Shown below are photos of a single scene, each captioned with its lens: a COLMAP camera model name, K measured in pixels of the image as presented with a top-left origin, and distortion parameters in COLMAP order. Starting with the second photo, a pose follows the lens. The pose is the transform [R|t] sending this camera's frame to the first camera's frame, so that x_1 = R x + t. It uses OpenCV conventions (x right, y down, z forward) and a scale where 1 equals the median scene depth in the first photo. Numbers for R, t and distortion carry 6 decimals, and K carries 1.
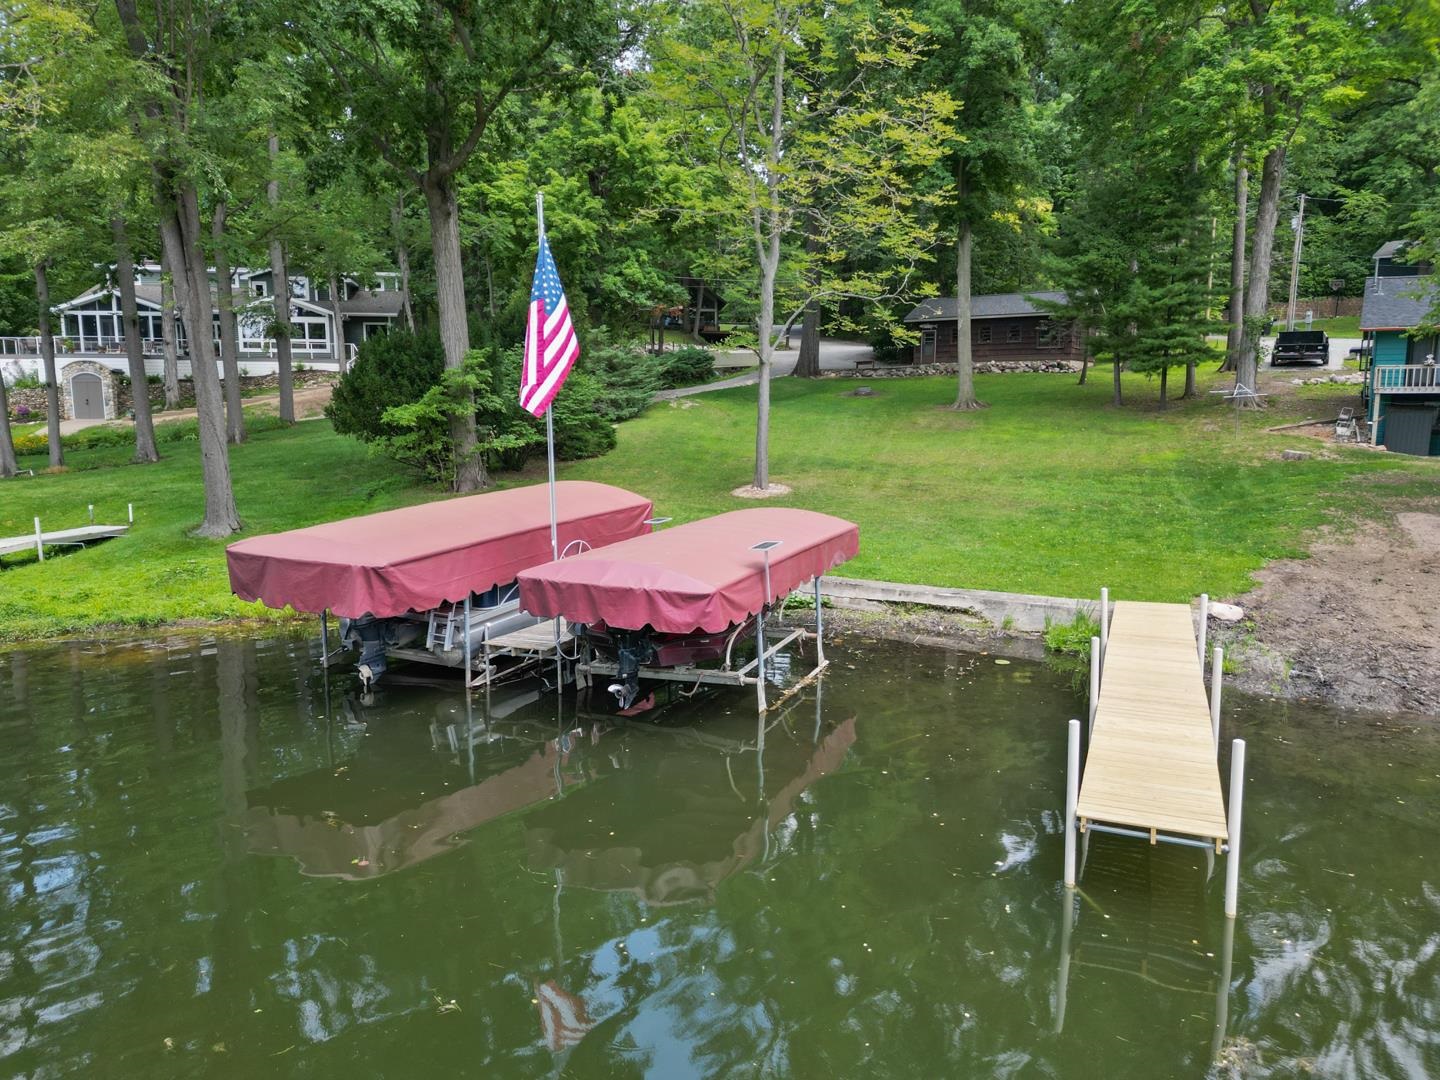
lens RADIAL K [[1011.3, 0, 720.0], [0, 1011.3, 540.0], [0, 0, 1]] dist [0.070621, -0.061827]
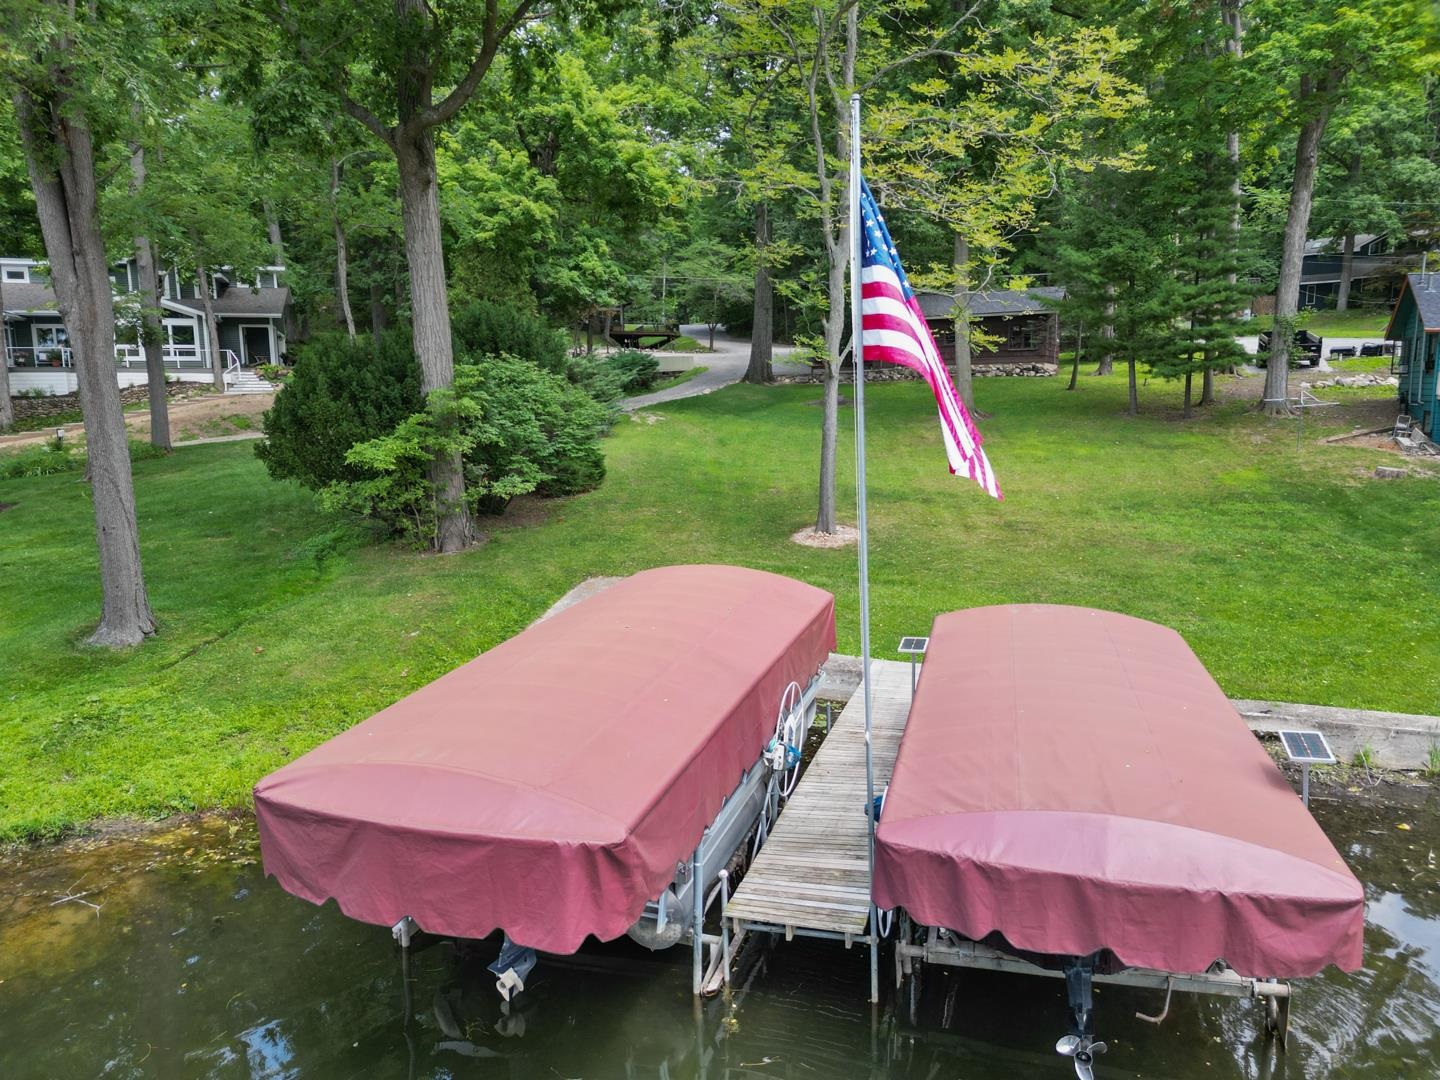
lens RADIAL K [[1011.3, 0, 720.0], [0, 1011.3, 540.0], [0, 0, 1]] dist [0.070621, -0.061827]
pose [[0.991194, -0.031541, 0.128607, -0.100493], [0.031392, 0.999502, 0.003186, -0.034913], [-0.128643, 0.000879, 0.991691, 0.149047]]
